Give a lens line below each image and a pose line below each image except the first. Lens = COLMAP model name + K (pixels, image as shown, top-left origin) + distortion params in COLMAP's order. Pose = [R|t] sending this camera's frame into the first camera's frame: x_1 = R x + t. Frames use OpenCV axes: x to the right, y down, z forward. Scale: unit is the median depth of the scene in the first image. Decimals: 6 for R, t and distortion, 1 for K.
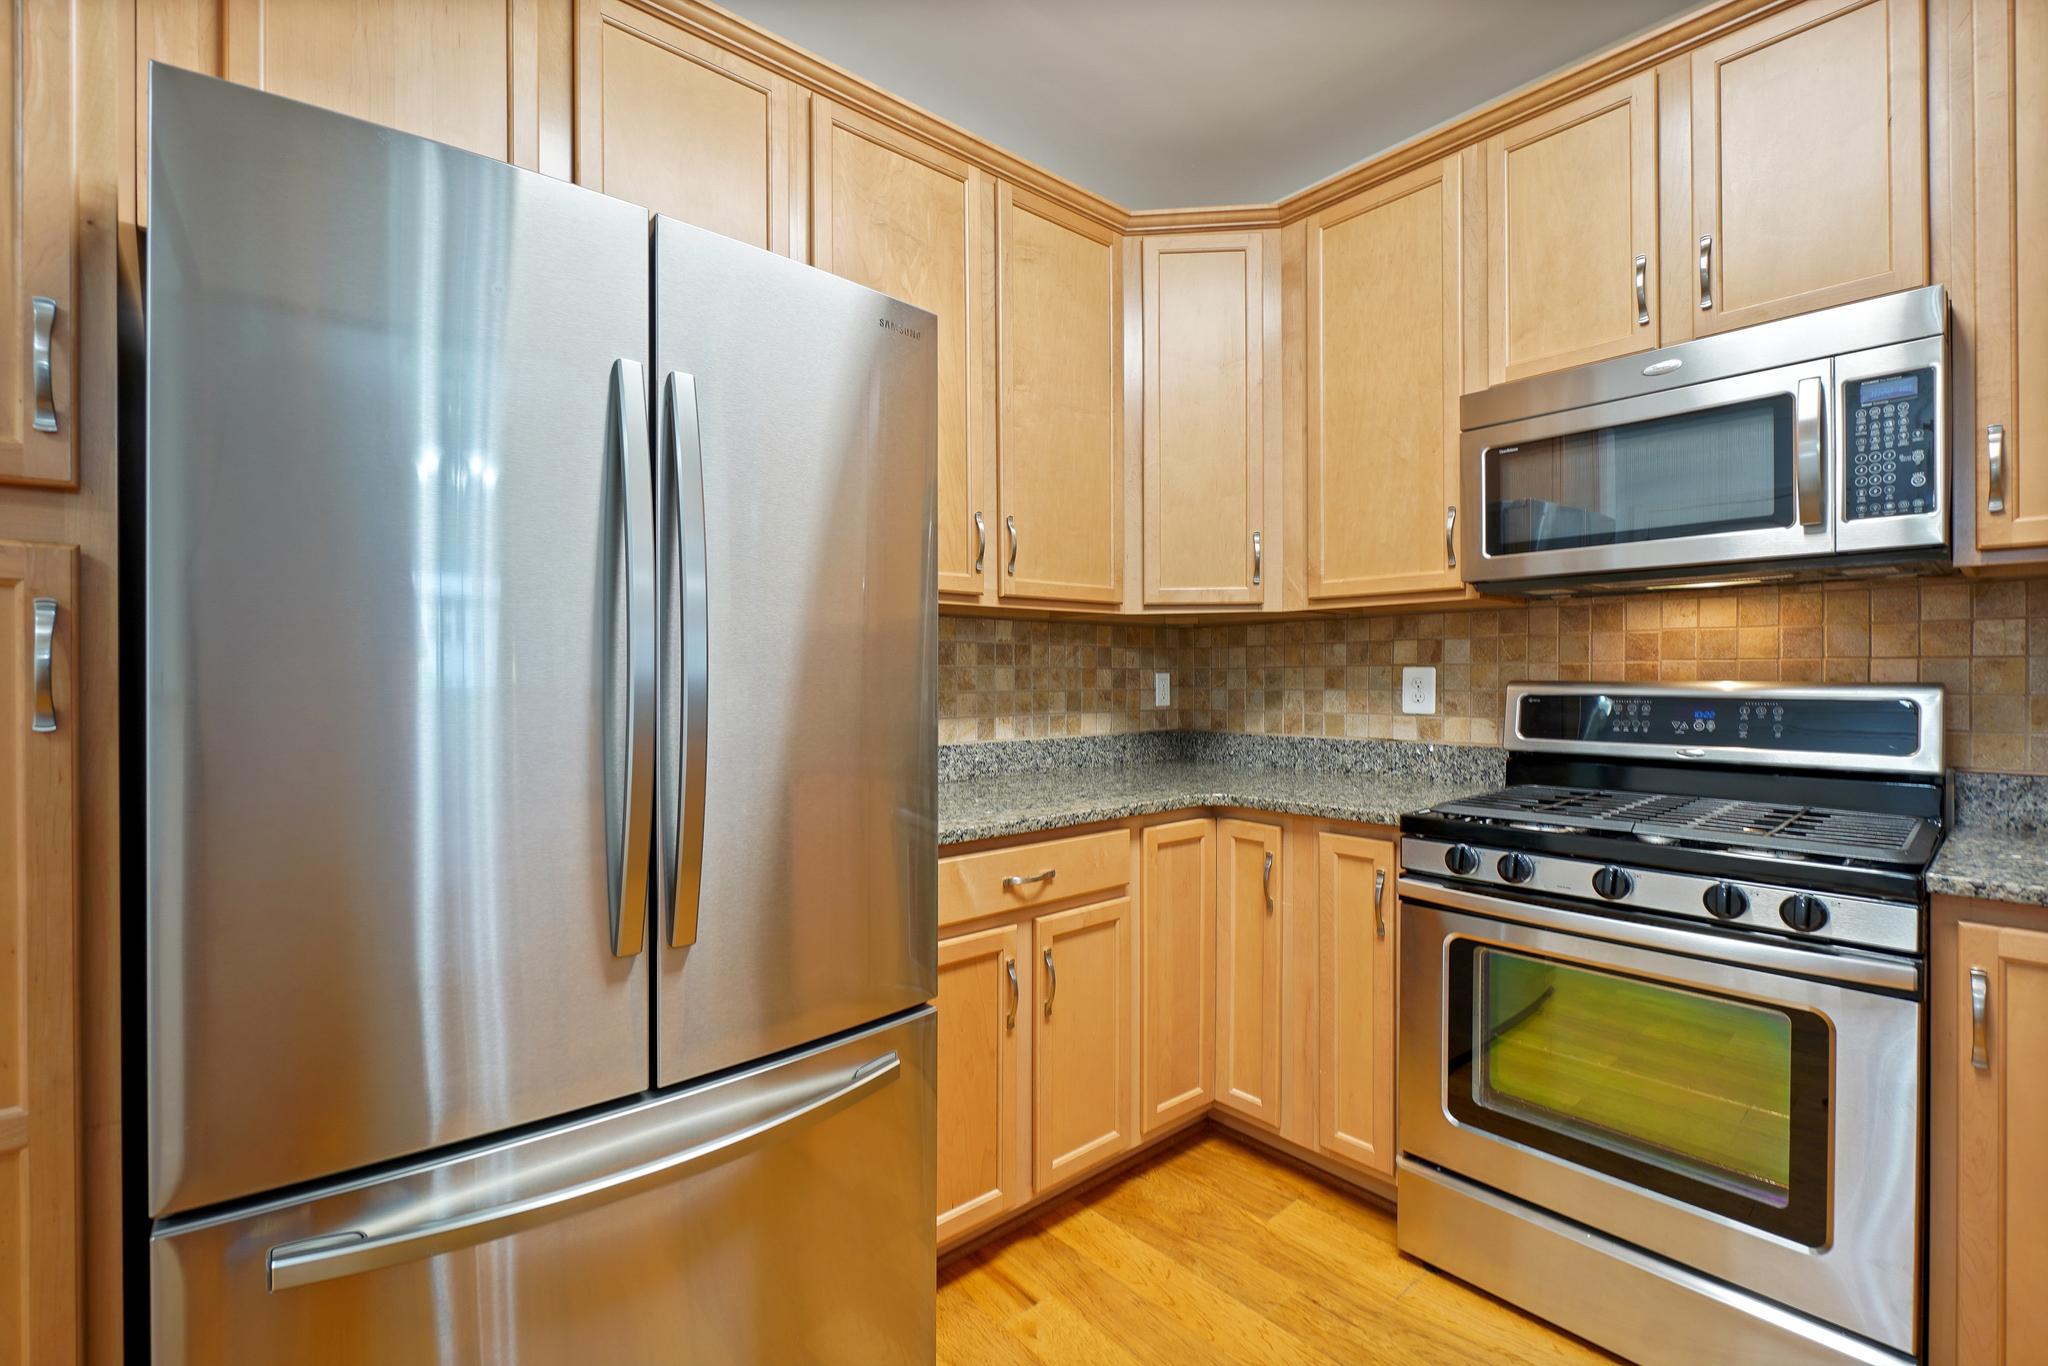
lens RADIAL K [[897.1, 0, 1020.1], [0, 897.1, 677.3], [0, 0, 1]] dist [-0.003531, -0.001975]
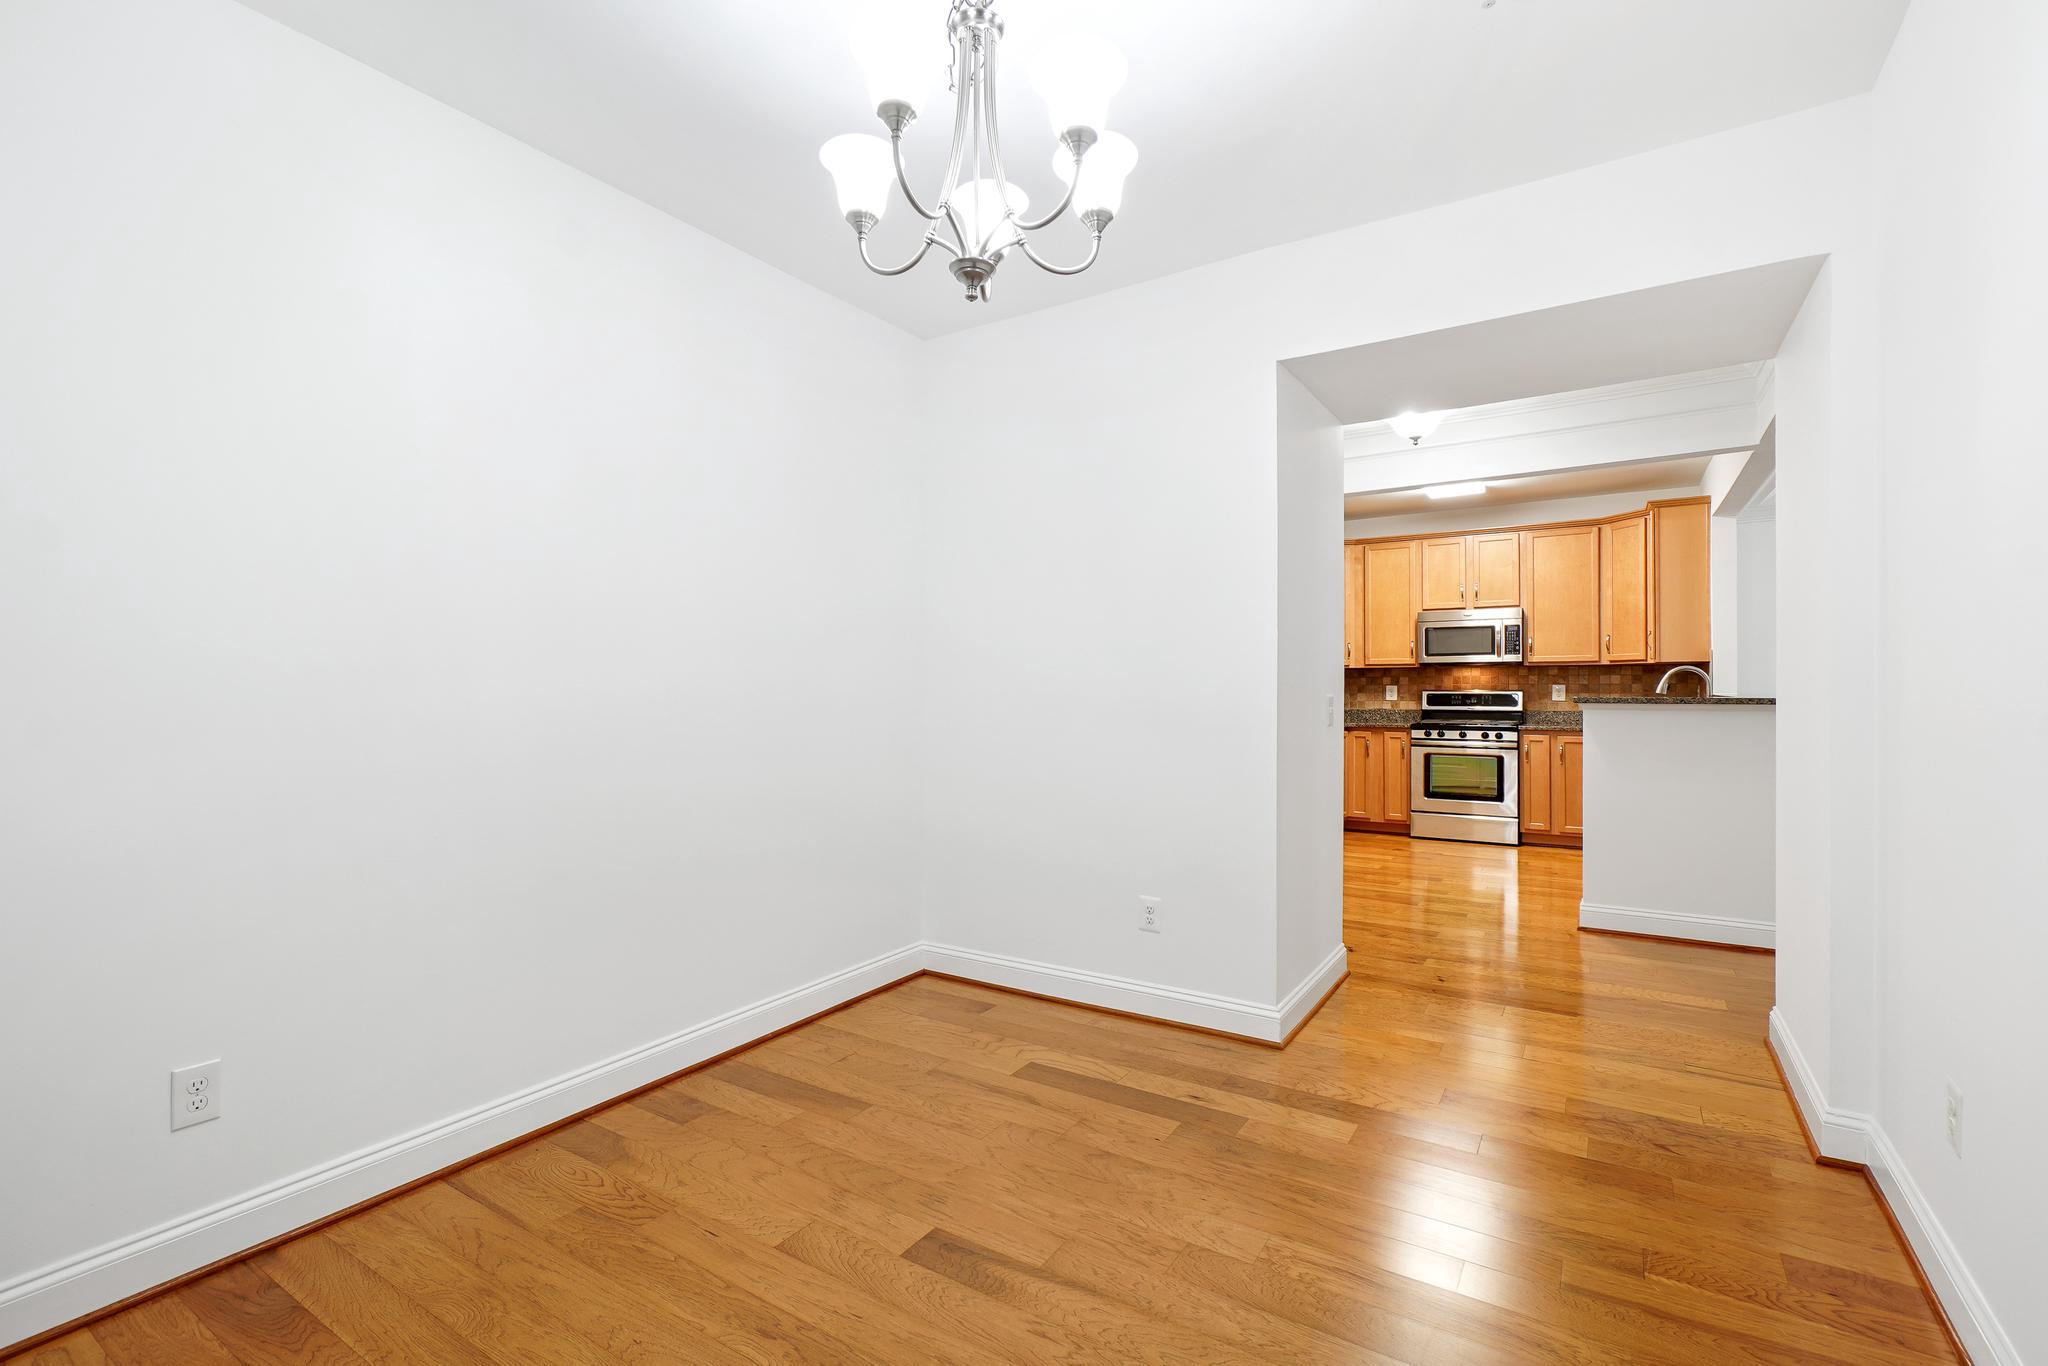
lens RADIAL K [[897.1, 0, 1034.4], [0, 897.1, 689.9], [0, 0, 1]] dist [-0.003531, -0.001975]
pose [[0.959480, -0.003236, 0.281759, -2.072730], [0.002615, 0.999993, 0.002580, -0.010048], [-0.281766, -0.001739, 0.959482, -2.107129]]
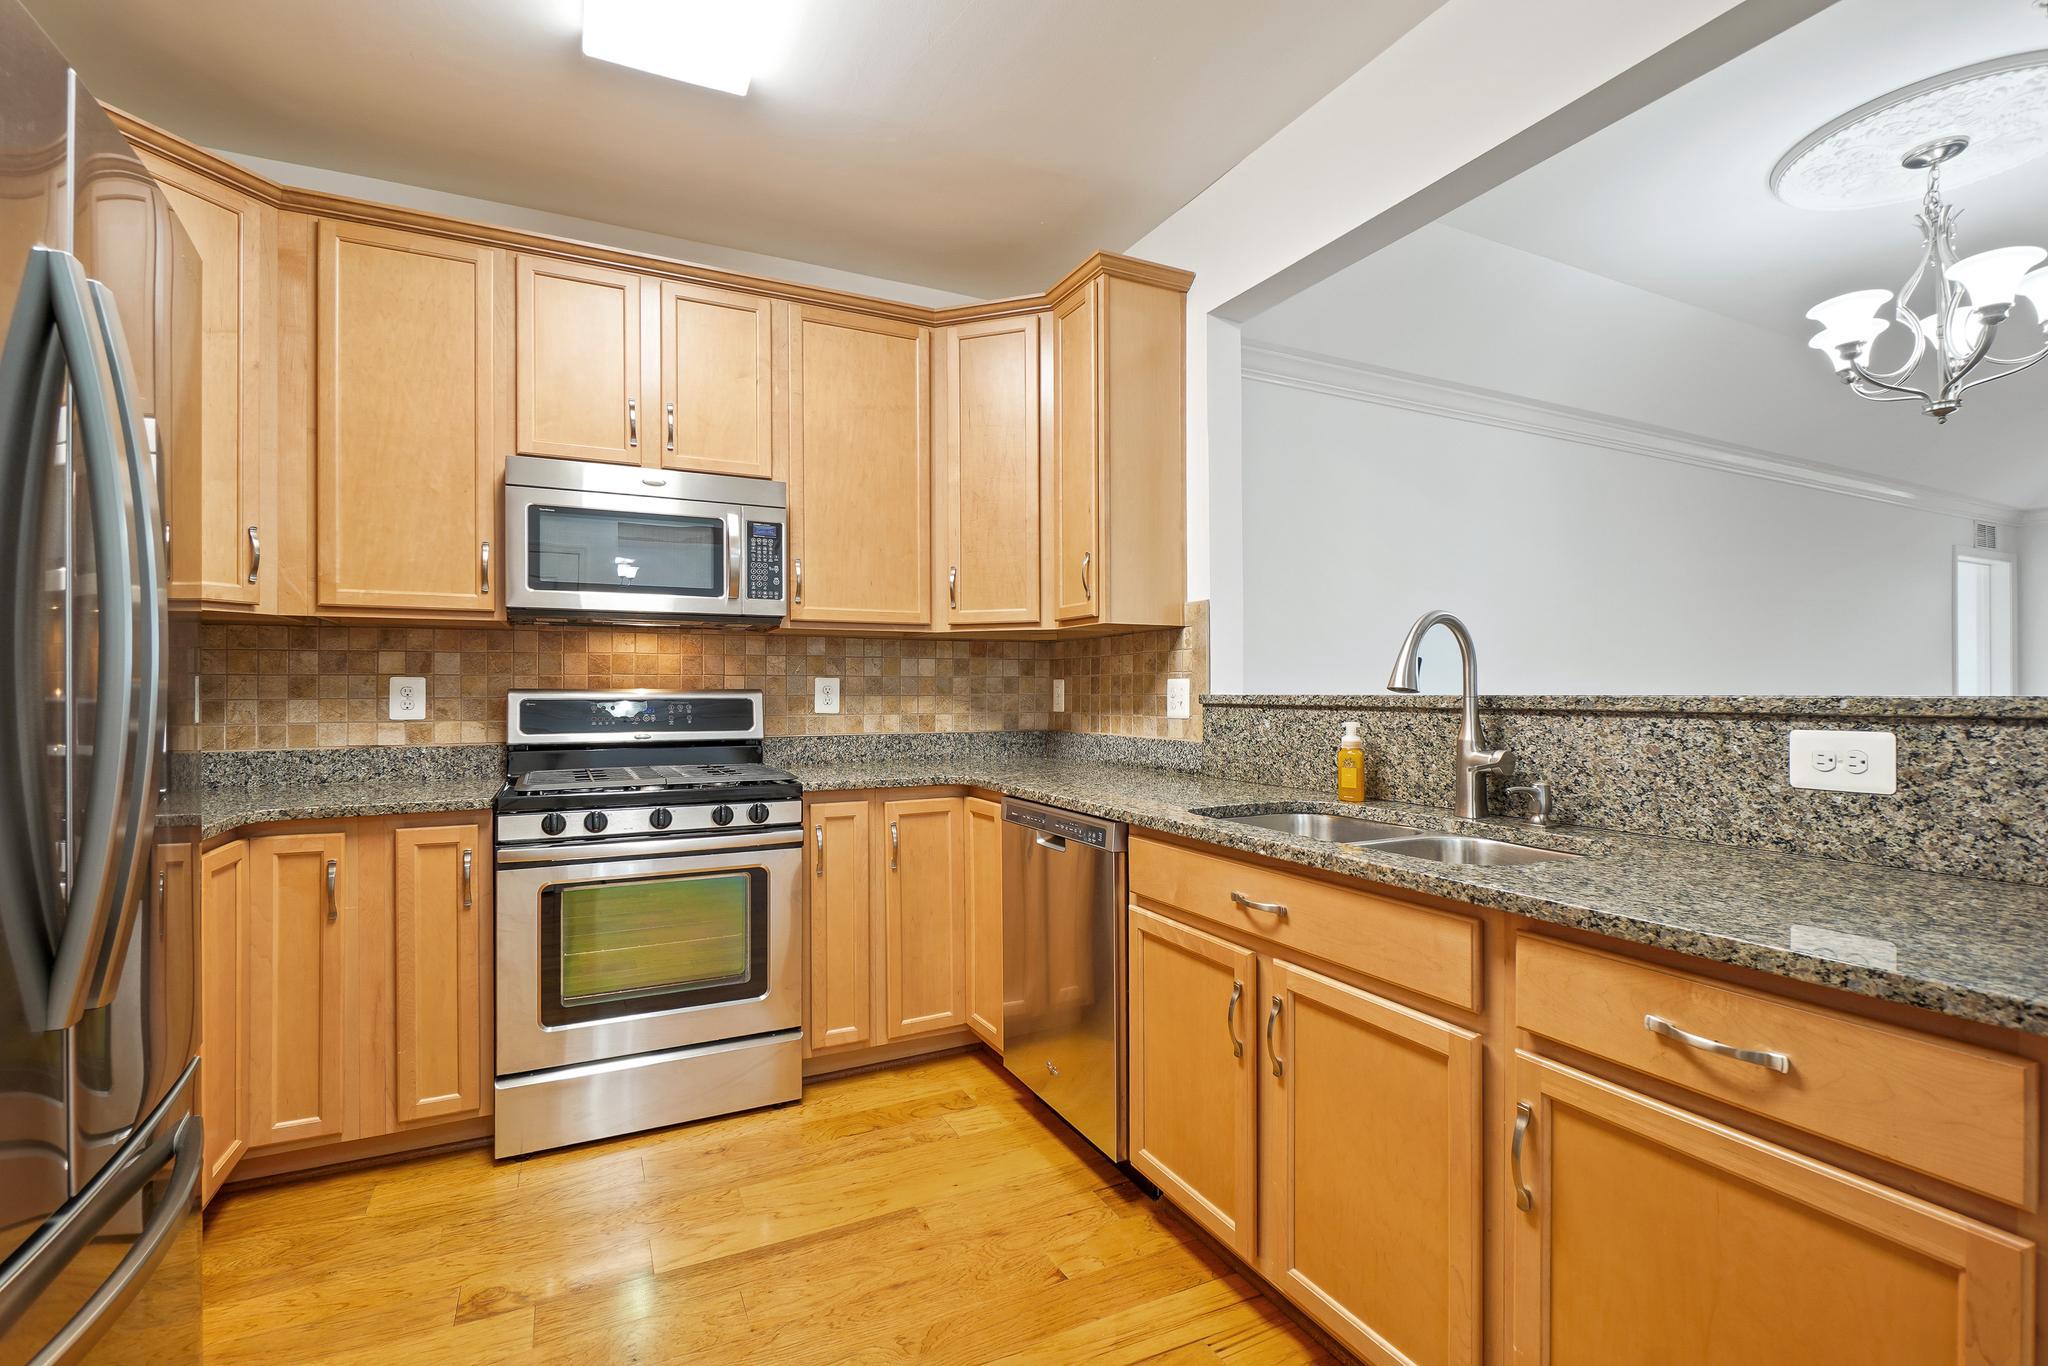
lens RADIAL K [[897.1, 0, 1014.1], [0, 897.1, 690.6], [0, 0, 1]] dist [-0.003531, -0.001975]
pose [[0.256798, 0.002390, 0.966462, -0.514655], [0.003044, 0.999990, -0.003281, 0.013706], [-0.966460, 0.003785, 0.256788, 0.015230]]
